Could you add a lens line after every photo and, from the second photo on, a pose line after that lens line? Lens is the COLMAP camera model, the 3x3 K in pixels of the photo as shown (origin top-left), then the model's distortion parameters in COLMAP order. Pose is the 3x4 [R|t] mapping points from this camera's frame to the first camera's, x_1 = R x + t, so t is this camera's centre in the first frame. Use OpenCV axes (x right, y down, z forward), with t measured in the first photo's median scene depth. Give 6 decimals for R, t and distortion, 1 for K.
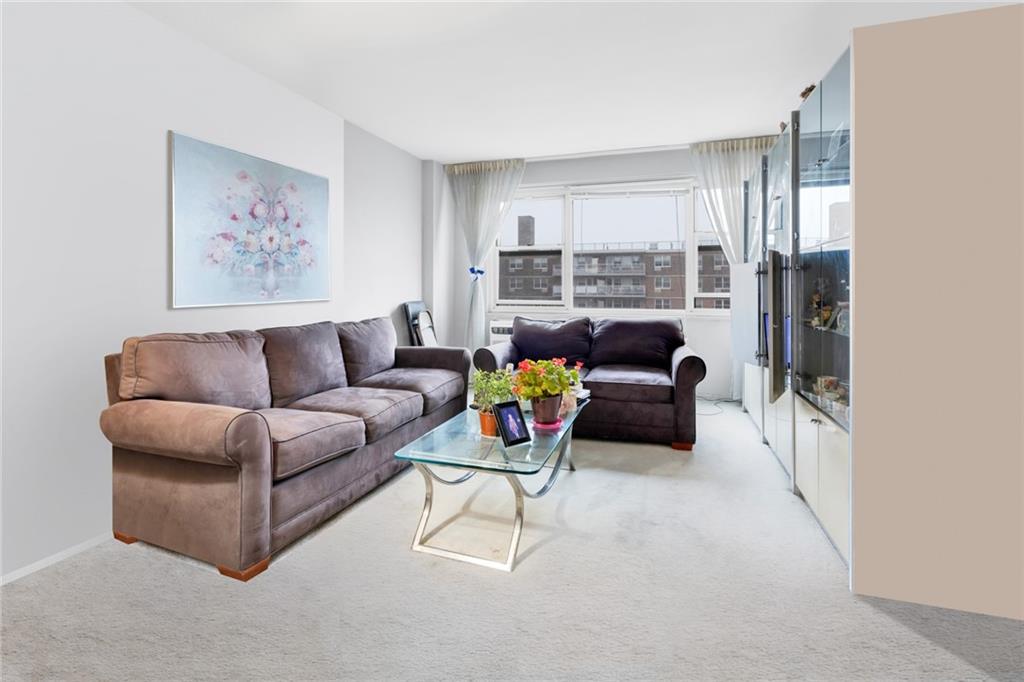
lens RADIAL K [[481.7, 0, 513.0], [0, 481.7, 284.5], [0, 0, 1]] dist [-0.001112, 0.004232]
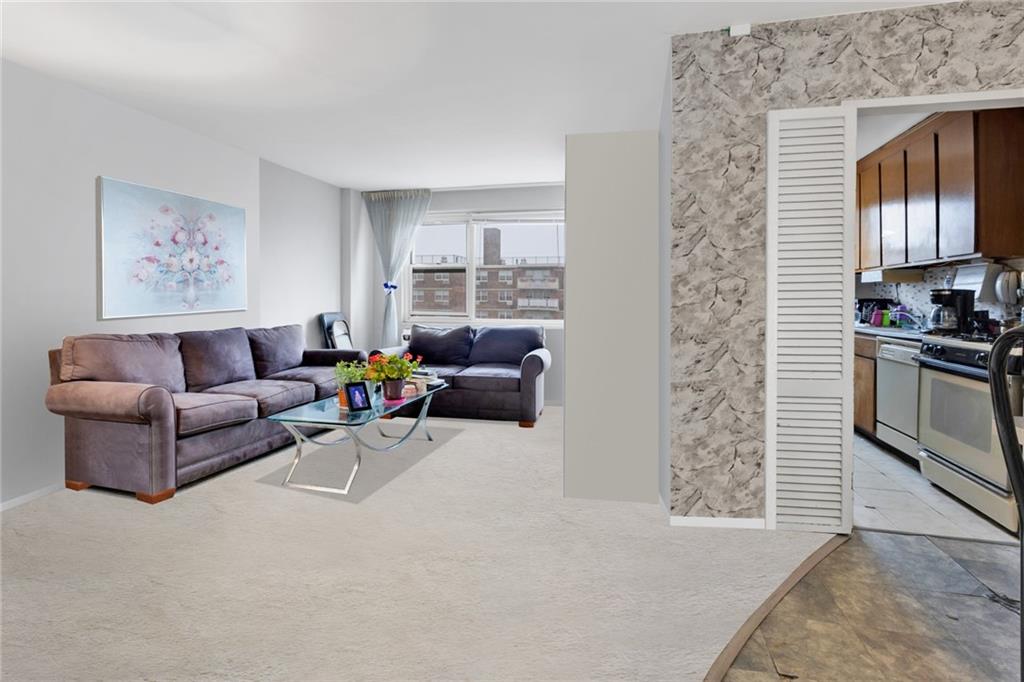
lens RADIAL K [[481.7, 0, 513.9], [0, 481.7, 305.1], [0, 0, 1]] dist [-0.001112, 0.004232]
pose [[0.997274, 0.004235, 0.073662, 0.235639], [-0.005470, 0.999848, 0.016566, -0.004991], [-0.073581, -0.016923, 0.997146, -0.295210]]
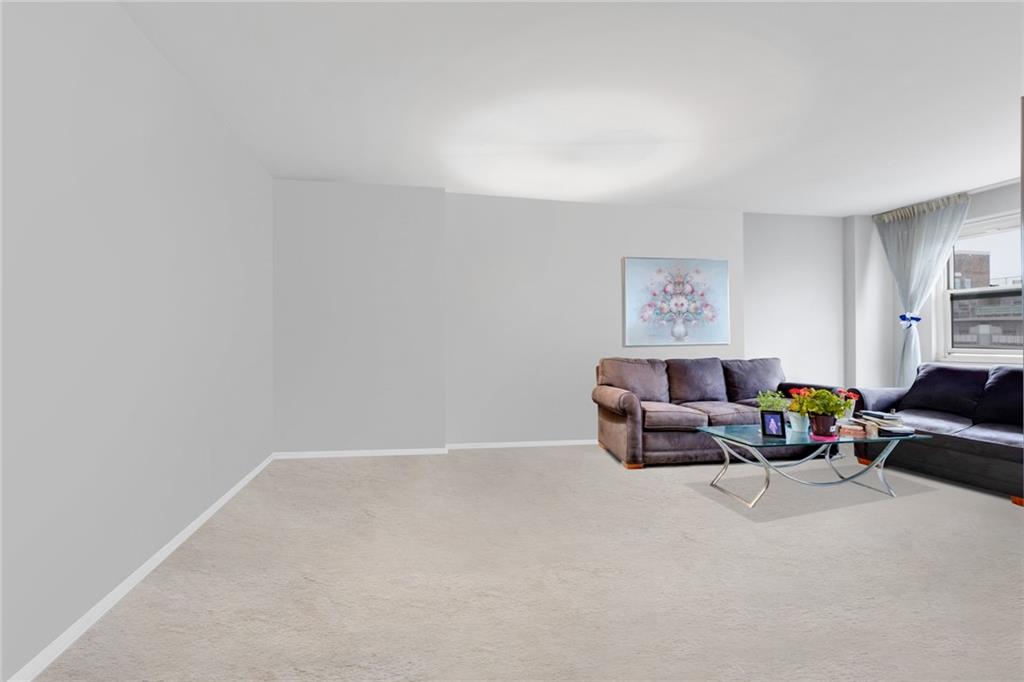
lens RADIAL K [[481.7, 0, 517.8], [0, 481.7, 332.8], [0, 0, 1]] dist [-0.001112, 0.004232]
pose [[0.523942, -0.006132, -0.851732, 0.596693], [0.007355, 0.999969, -0.002674, -0.002101], [0.851722, -0.004863, 0.523971, -0.329253]]
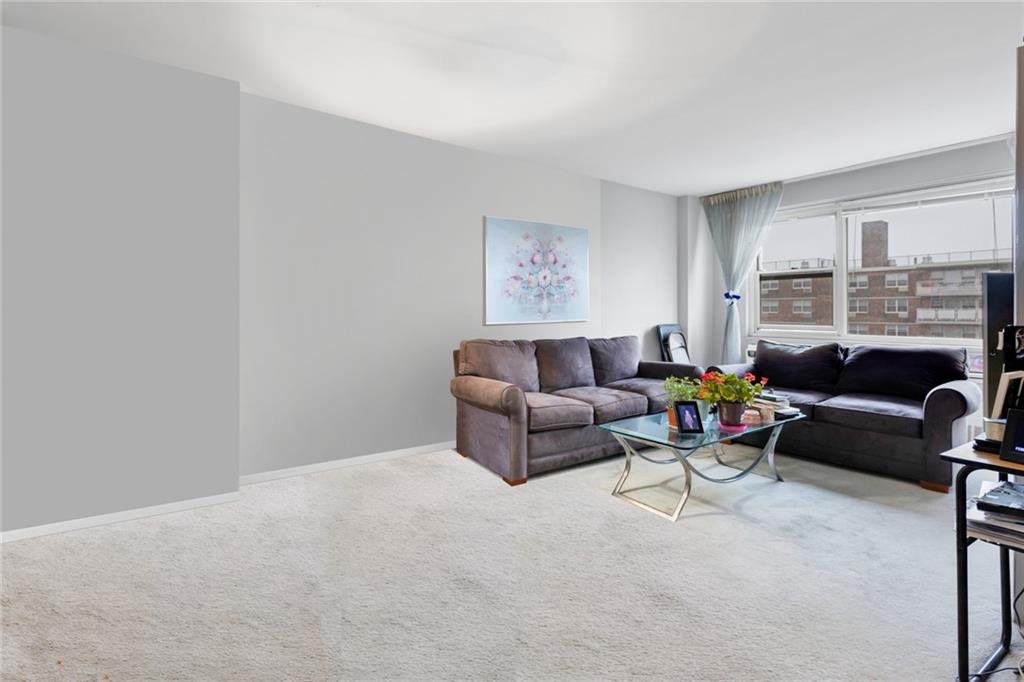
lens RADIAL K [[481.7, 0, 509.4], [0, 481.7, 312.1], [0, 0, 1]] dist [-0.001112, 0.004232]
pose [[0.813838, 0.001654, -0.581090, 0.241210], [0.003081, 0.999970, 0.007161, -0.003437], [0.581084, -0.007618, 0.813808, -0.220715]]
